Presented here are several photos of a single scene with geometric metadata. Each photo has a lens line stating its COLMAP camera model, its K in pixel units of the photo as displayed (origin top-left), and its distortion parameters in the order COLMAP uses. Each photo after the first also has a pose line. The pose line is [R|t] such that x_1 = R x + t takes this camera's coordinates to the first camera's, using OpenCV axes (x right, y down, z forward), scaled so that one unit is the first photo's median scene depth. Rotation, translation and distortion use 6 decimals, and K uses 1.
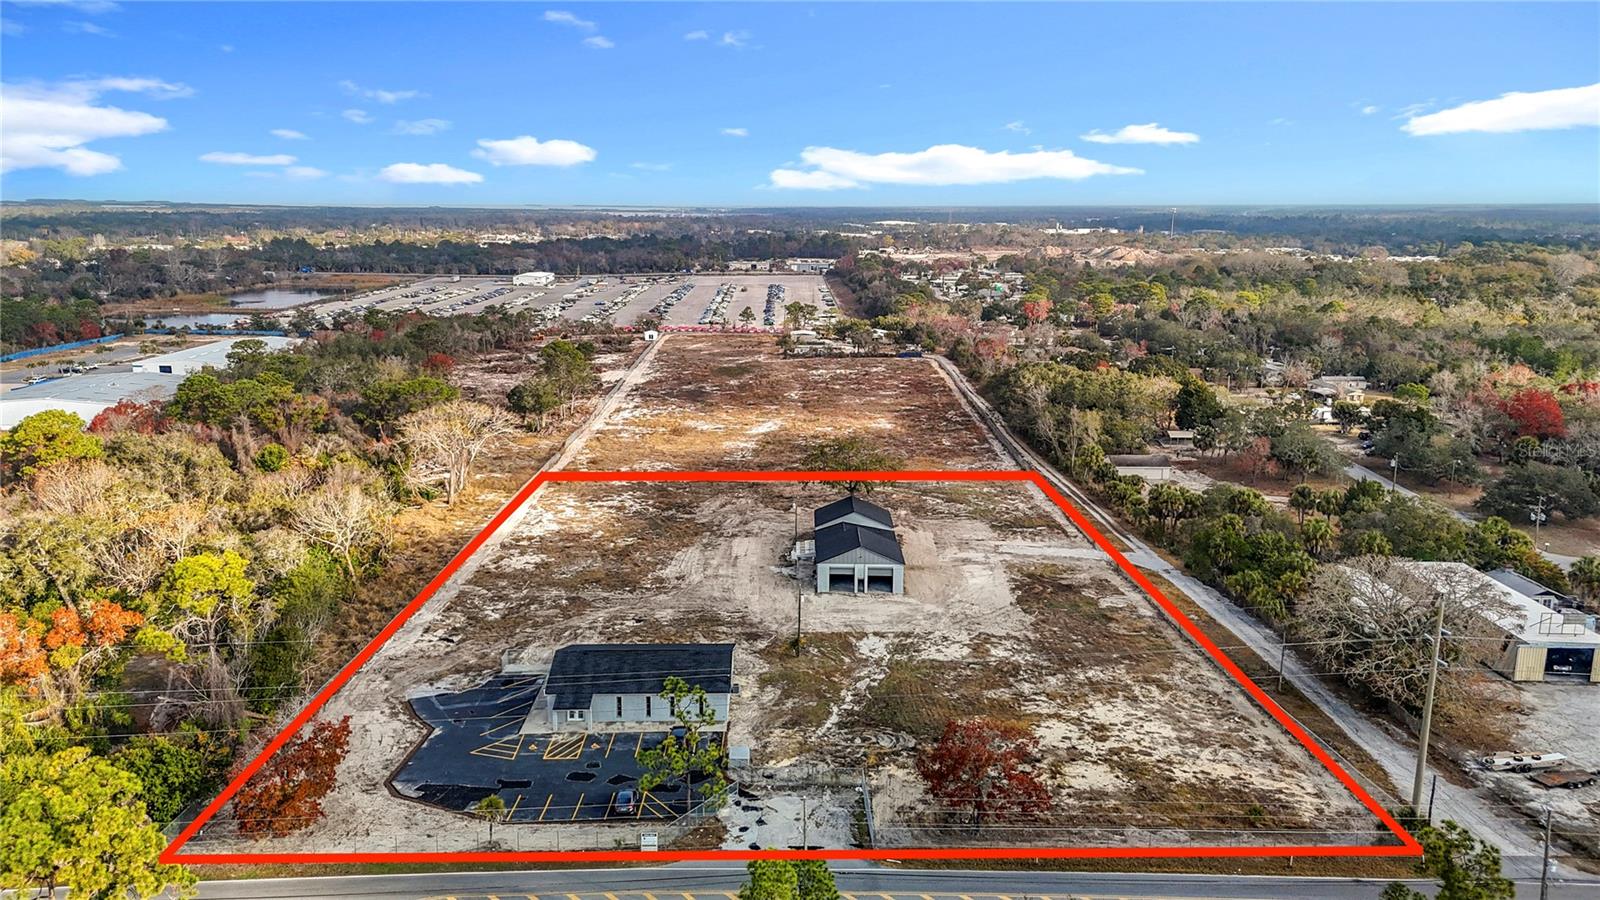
lens RADIAL K [[1178.9, 0, 800.0], [0, 1178.9, 450.0], [0, 0, 1]] dist [0.107971, -0.005208]
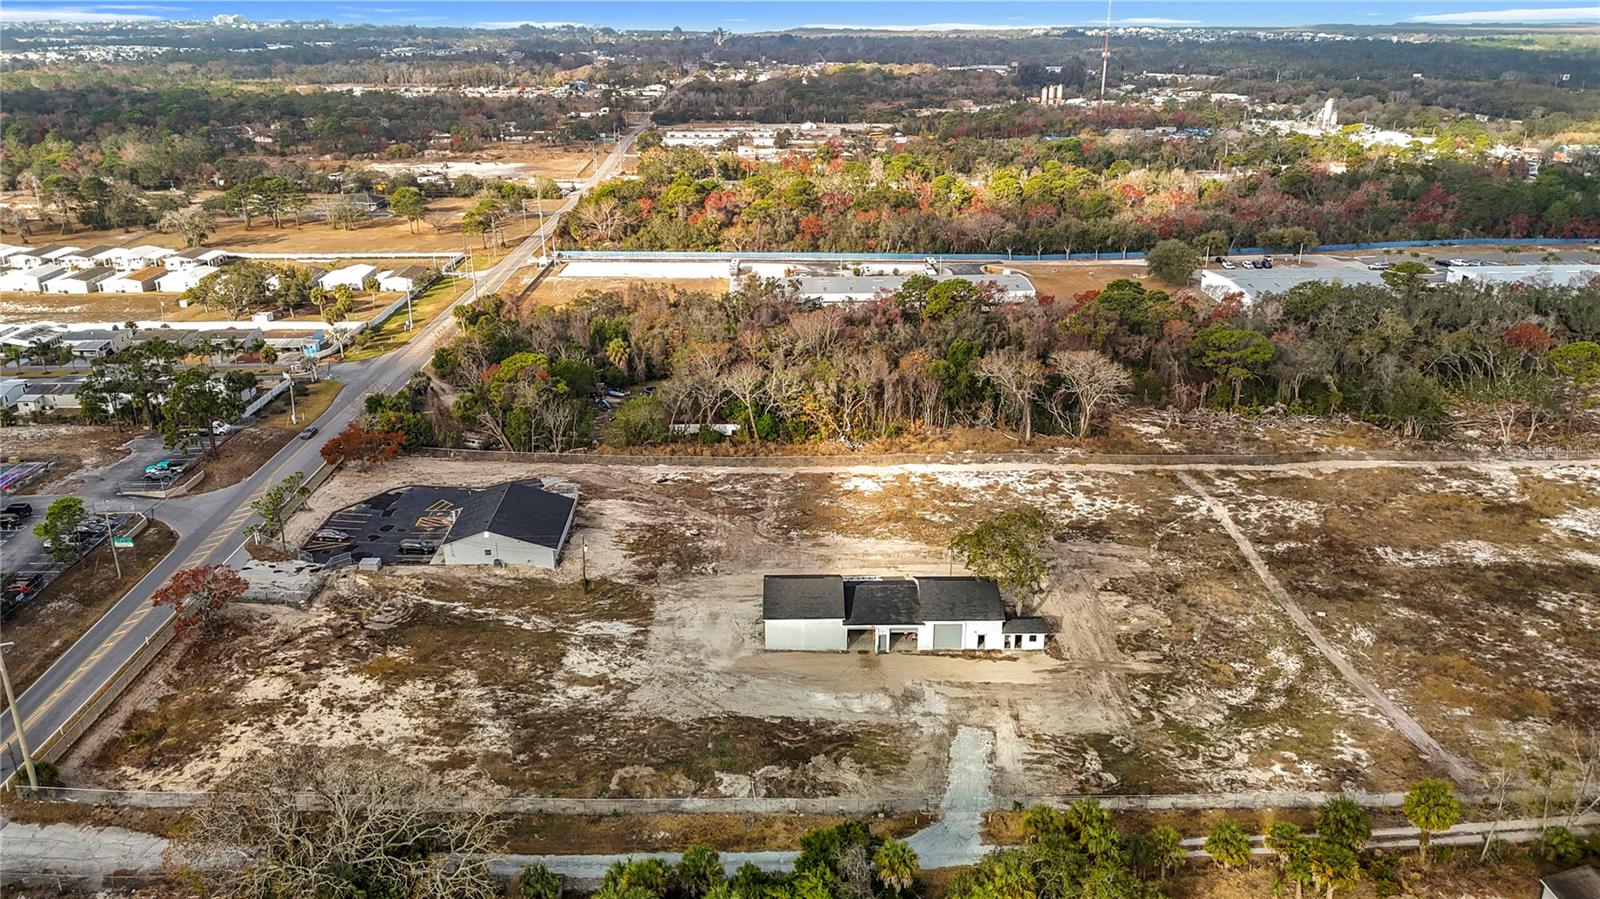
lens RADIAL K [[1204.1, 0, 800.8], [0, 1204.1, 407.3], [0, 0, 1]] dist [0.065679, -0.059346]
pose [[0.024750, 0.306856, -0.951434, 0.904449], [-0.206314, 0.932805, 0.295480, -0.327647], [0.978173, 0.188981, 0.086396, 0.899588]]
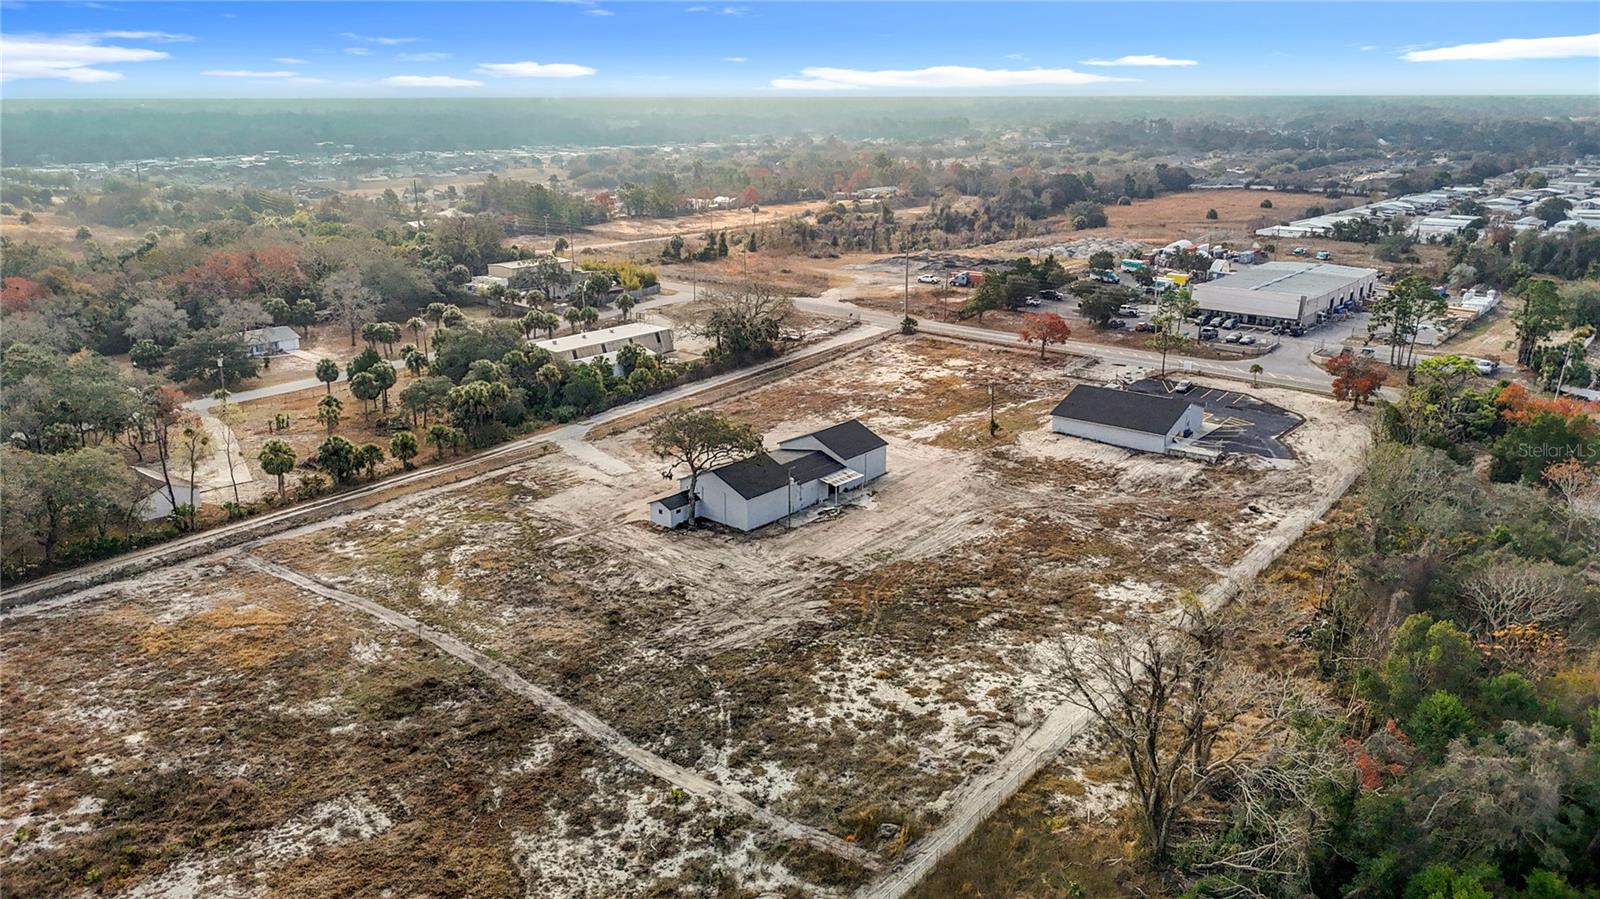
lens RADIAL K [[1188.2, 0, 800.0], [0, 1188.2, 449.5], [0, 0, 1]] dist [0.128997, -0.220718]
pose [[-0.775100, -0.193230, 0.601566, -0.543227], [0.124214, 0.886908, 0.444932, -0.365845], [-0.619508, 0.419590, -0.663441, 1.710089]]
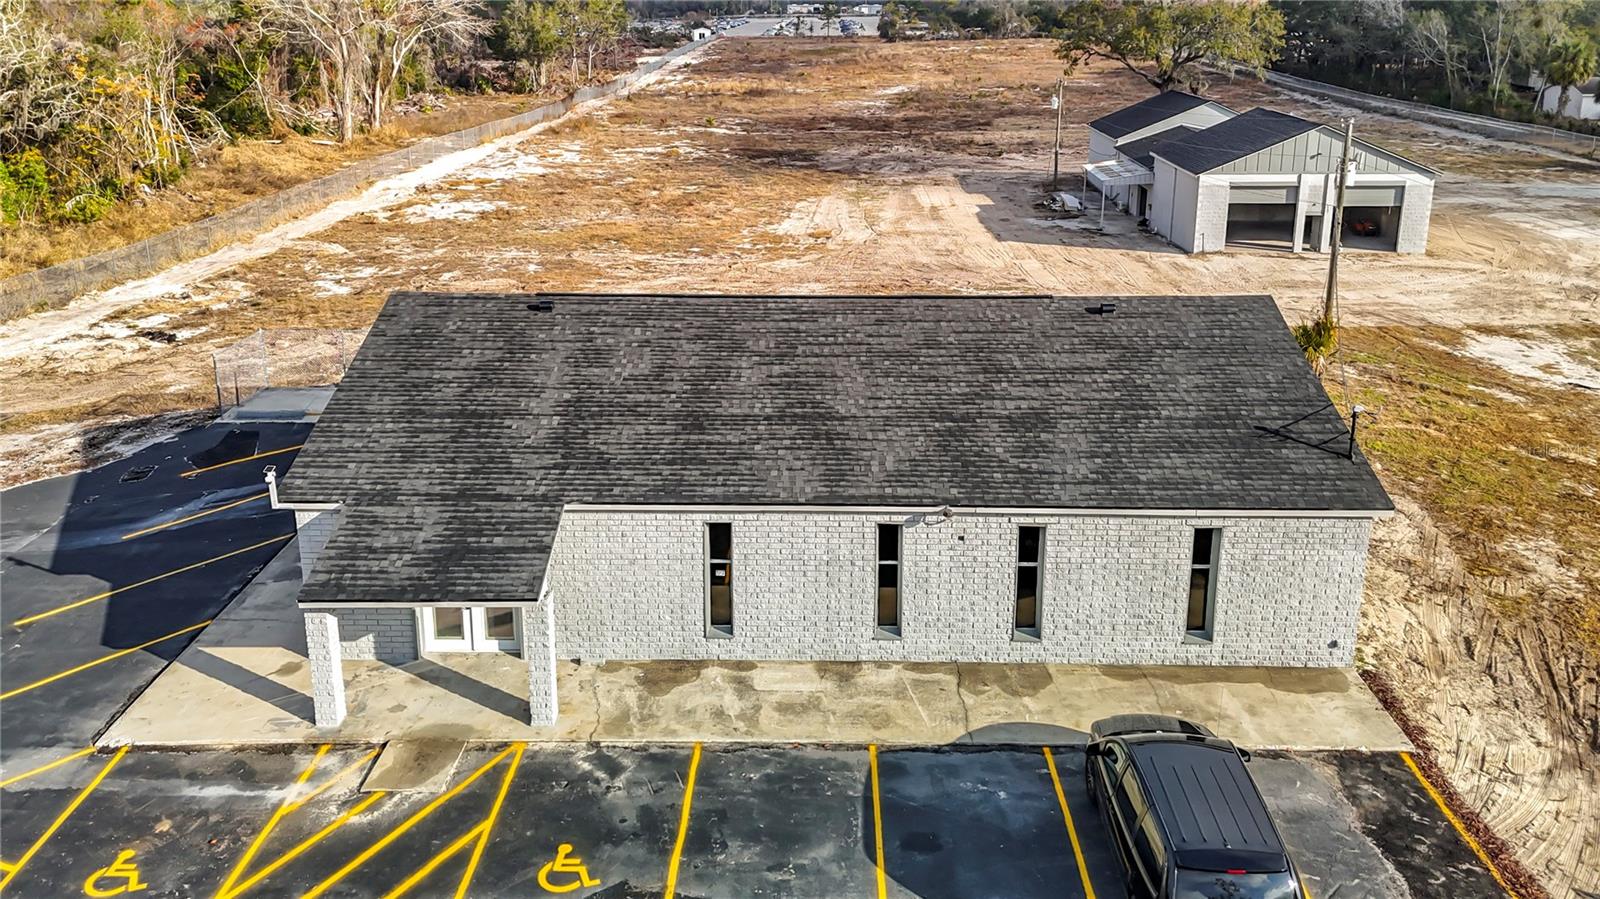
lens RADIAL K [[1204.1, 0, 800.8], [0, 1204.1, 407.3], [0, 0, 1]] dist [0.065679, -0.059346]
pose [[0.999340, 0.004628, -0.036016, -0.096285], [-0.000333, 0.992971, 0.118362, 0.122892], [0.036311, -0.118271, 0.992317, 0.596307]]
